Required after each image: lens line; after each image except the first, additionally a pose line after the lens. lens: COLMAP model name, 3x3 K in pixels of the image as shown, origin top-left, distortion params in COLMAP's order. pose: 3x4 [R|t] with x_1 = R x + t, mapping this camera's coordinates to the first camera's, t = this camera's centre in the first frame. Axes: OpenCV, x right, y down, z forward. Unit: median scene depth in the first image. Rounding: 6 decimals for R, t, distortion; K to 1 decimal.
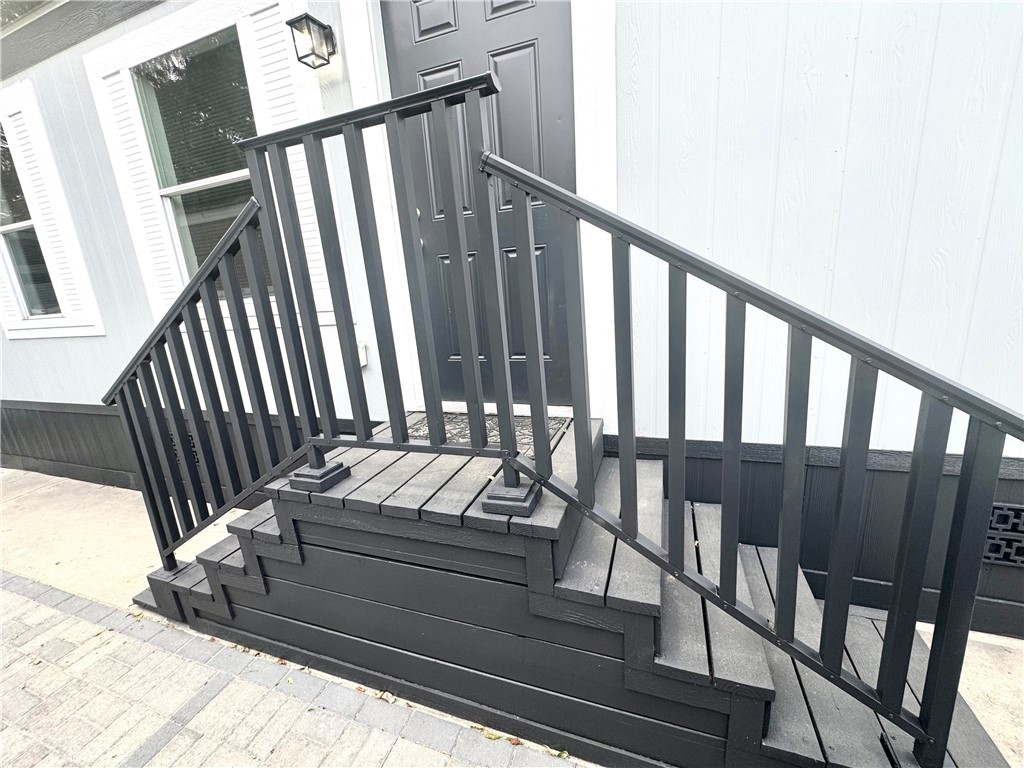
lens RADIAL K [[409.7, 0, 514.7], [0, 409.7, 382.2], [0, 0, 1]] dist [0.000071, 0.000185]
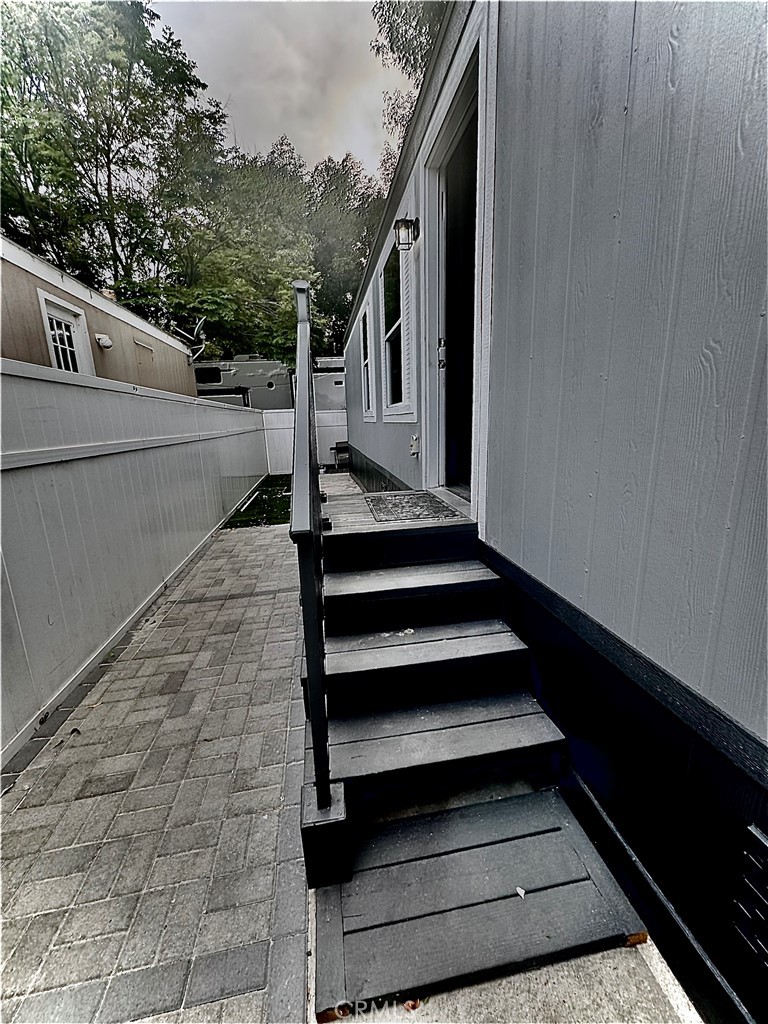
lens RADIAL K [[409.7, 0, 386.6], [0, 409.7, 509.9], [0, 0, 1]] dist [0.000071, 0.000185]
pose [[0.487023, 0.245237, -0.838253, 1.343154], [-0.214334, 0.963980, 0.157492, -0.086241], [0.846682, 0.102964, 0.522042, 0.327862]]
